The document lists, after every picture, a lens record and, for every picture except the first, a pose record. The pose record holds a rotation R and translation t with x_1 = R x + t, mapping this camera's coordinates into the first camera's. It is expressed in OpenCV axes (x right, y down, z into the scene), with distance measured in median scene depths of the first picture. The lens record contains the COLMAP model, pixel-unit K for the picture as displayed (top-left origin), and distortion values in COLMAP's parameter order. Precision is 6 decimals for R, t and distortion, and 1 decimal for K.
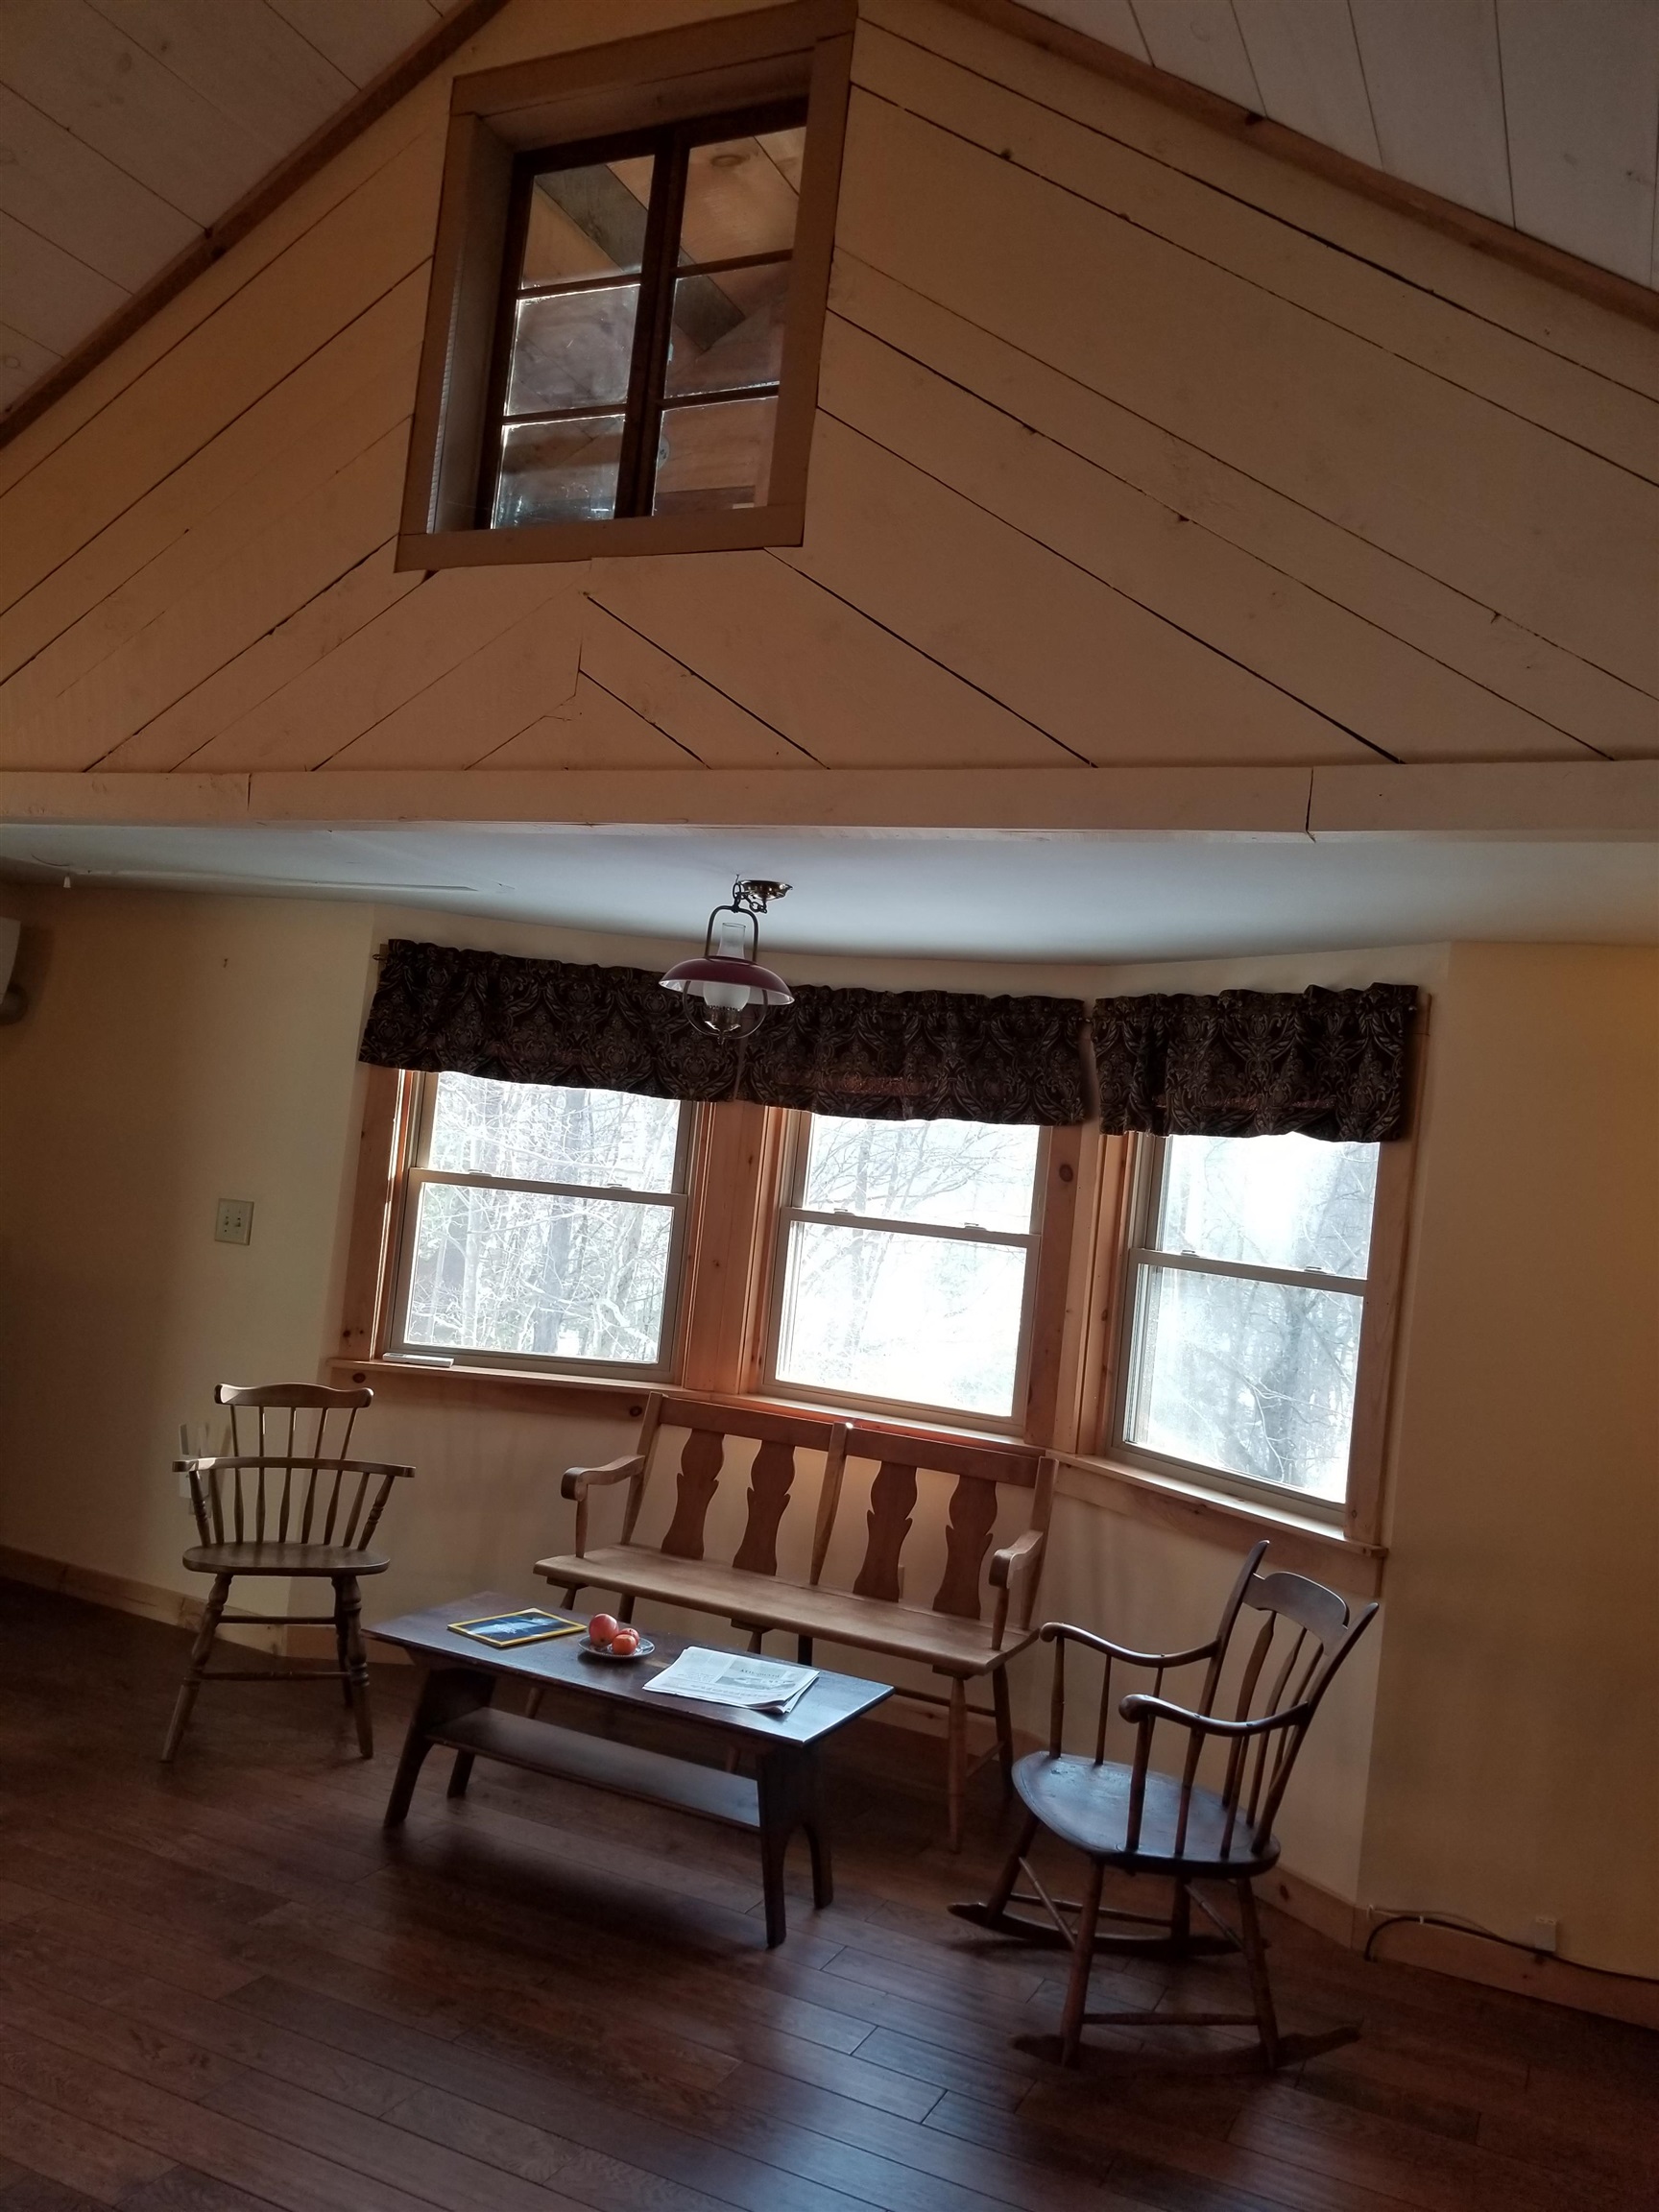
lens RADIAL K [[1754.6, 0, 840.7], [0, 1754.6, 1104.9], [0, 0, 1]] dist [0.080966, -0.121319]
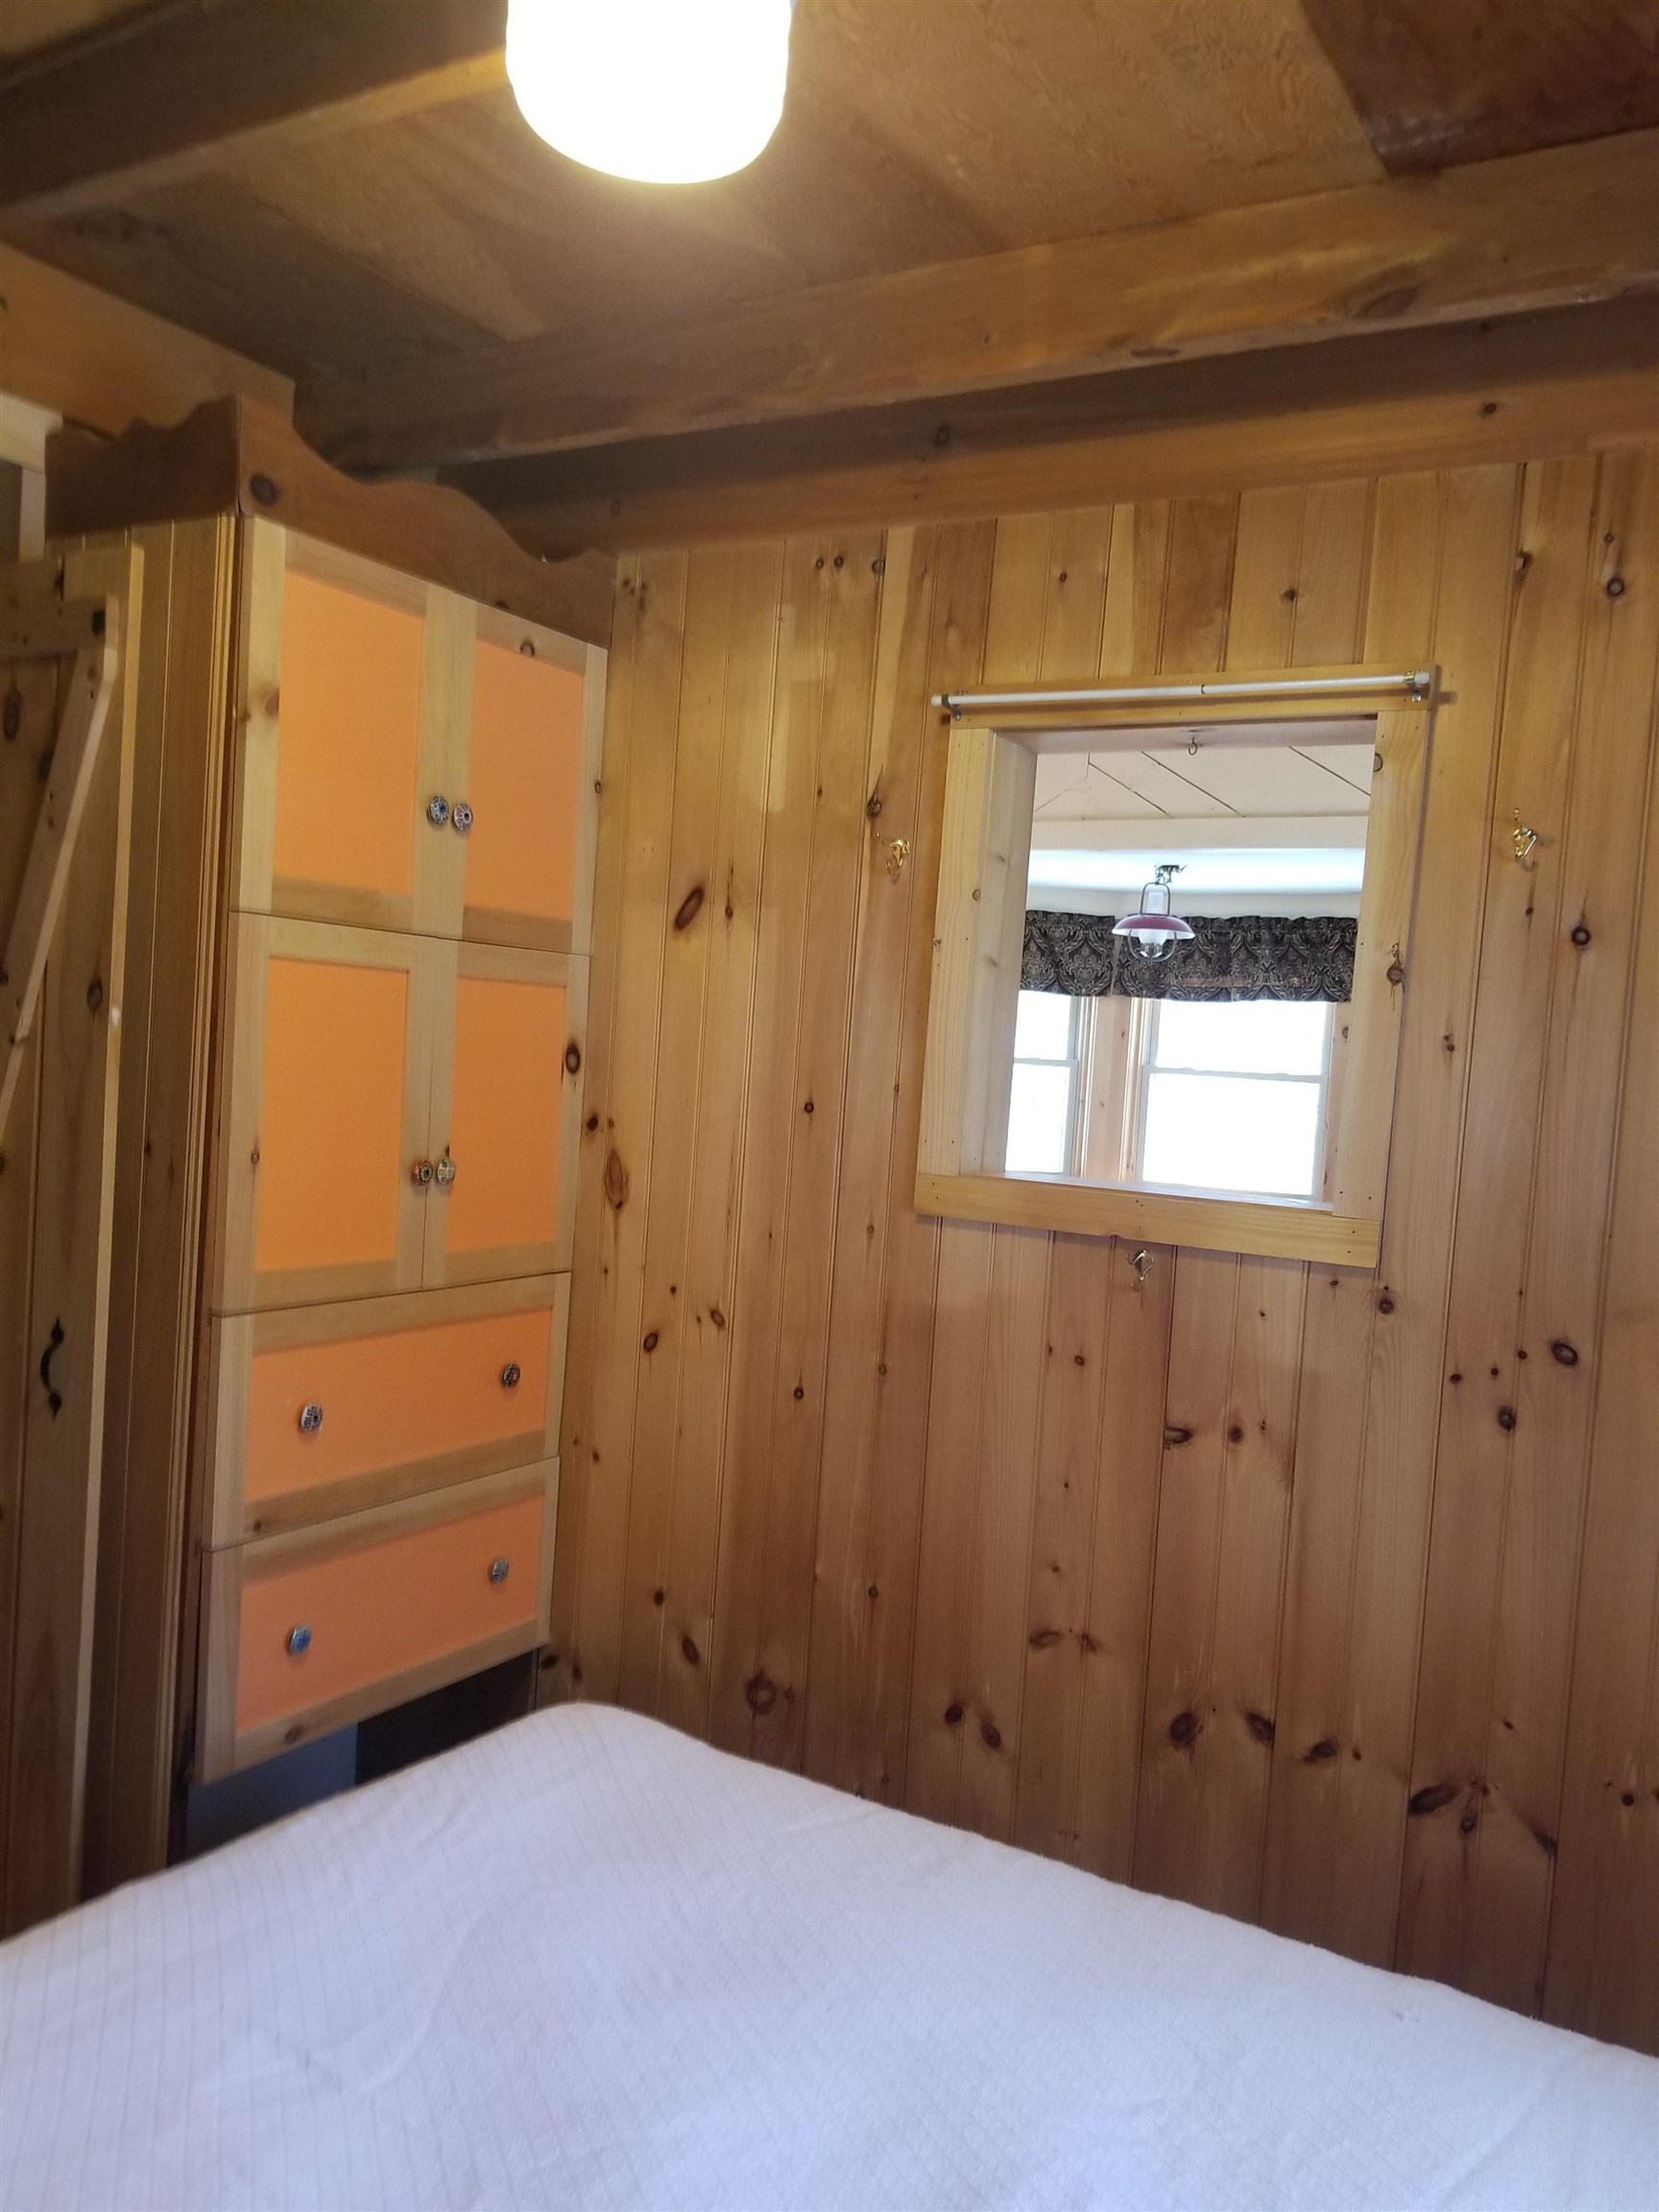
lens RADIAL K [[1754.6, 0, 820.1], [0, 1754.6, 1109.9], [0, 0, 1]] dist [0.080966, -0.121319]
pose [[0.993978, -0.039000, -0.102409, -0.165524], [0.046350, 0.996441, 0.070400, -0.023007], [0.099299, -0.074723, 0.992248, -0.542924]]
